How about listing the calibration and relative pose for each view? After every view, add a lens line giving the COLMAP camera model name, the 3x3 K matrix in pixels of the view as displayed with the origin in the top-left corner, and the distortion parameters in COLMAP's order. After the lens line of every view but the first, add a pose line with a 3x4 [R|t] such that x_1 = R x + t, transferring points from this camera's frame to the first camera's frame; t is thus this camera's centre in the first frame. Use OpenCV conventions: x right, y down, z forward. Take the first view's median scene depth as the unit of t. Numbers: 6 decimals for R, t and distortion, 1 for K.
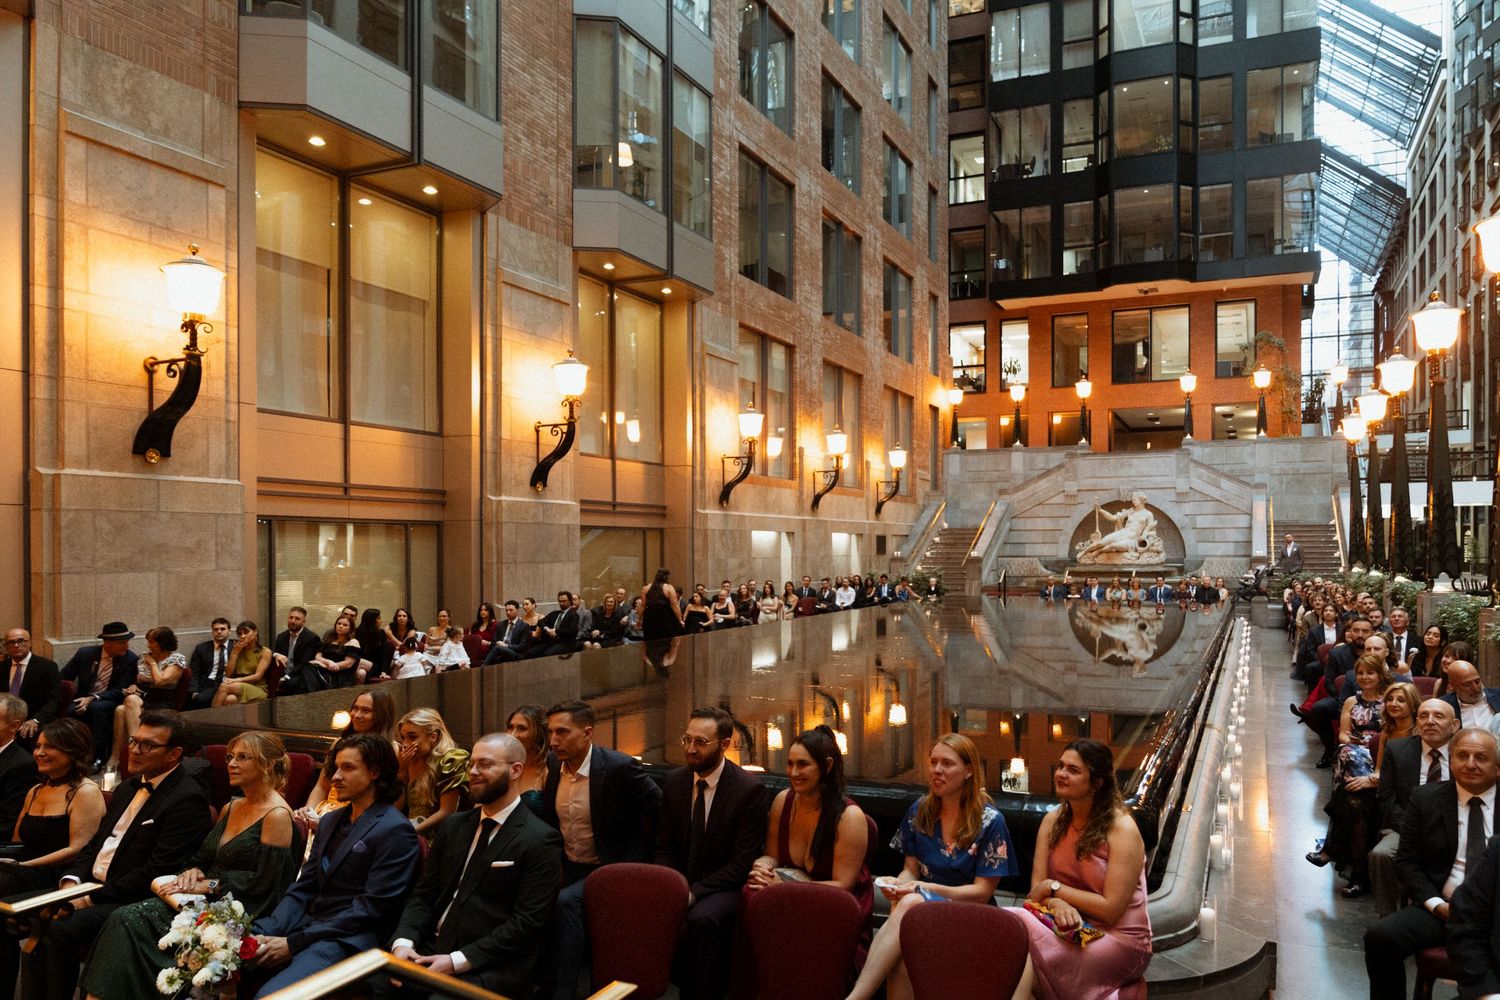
lens RADIAL K [[1042.0, 0, 813.0], [0, 1042.0, 549.0], [0, 0, 1]] dist [0.006186, 0.001875]
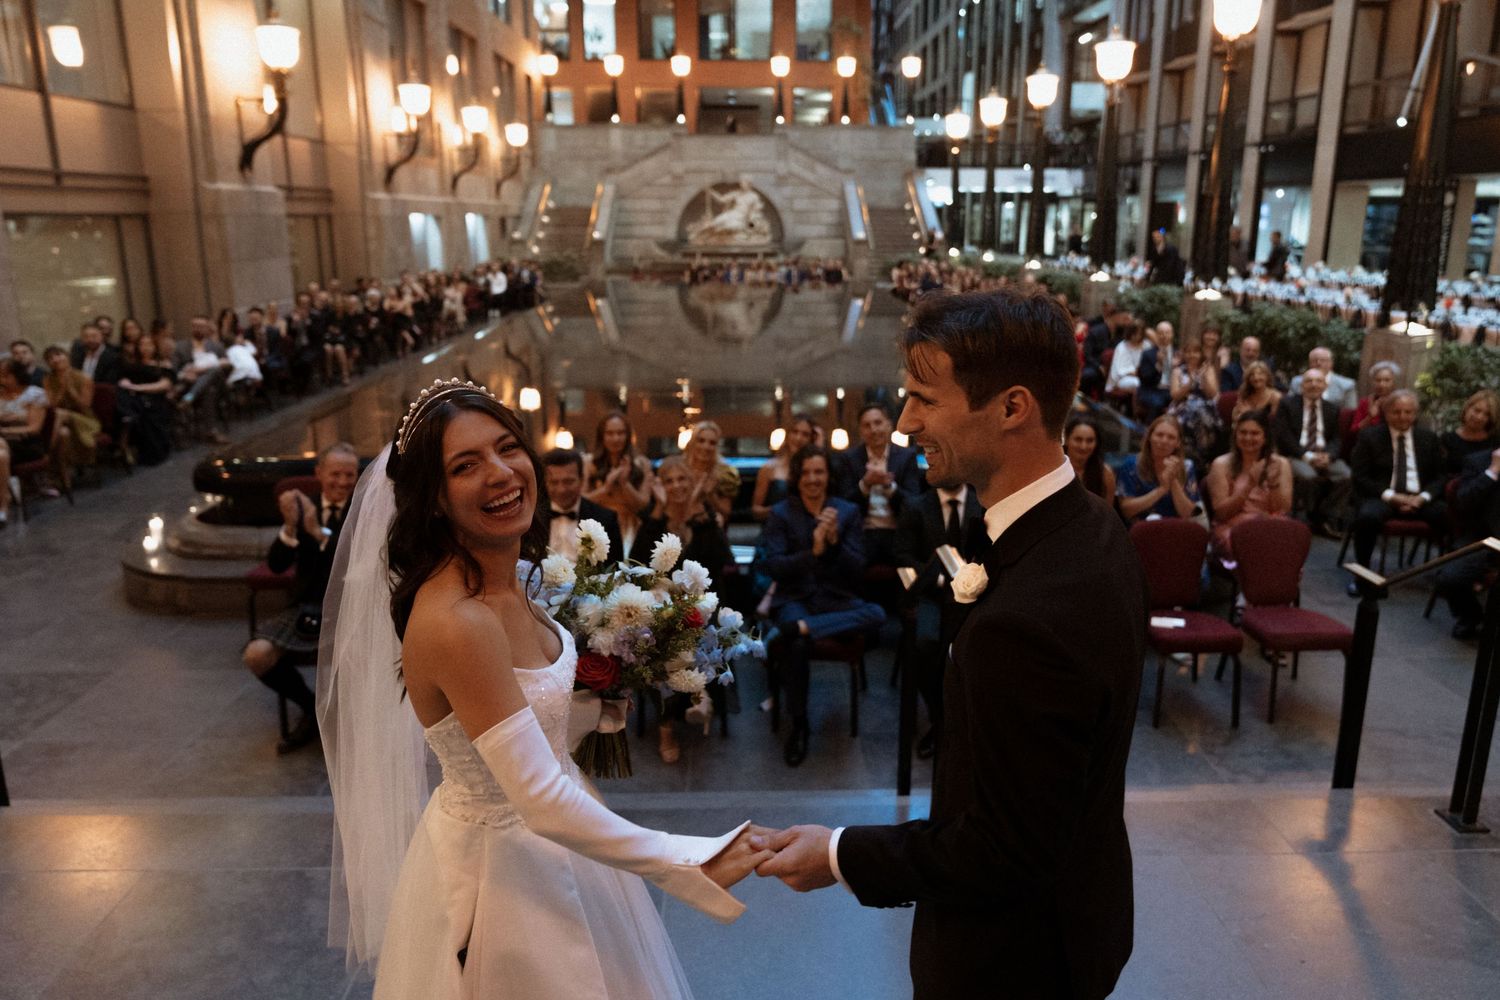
lens RADIAL K [[1043.2, 0, 755.3], [0, 1043.2, 471.3], [0, 0, 1]] dist [-0.001191, 0.000949]
pose [[0.919952, -0.089252, 0.381737, -0.105891], [-0.002405, 0.972436, 0.233157, -0.009246], [-0.392025, -0.215411, 0.894380, -0.008033]]
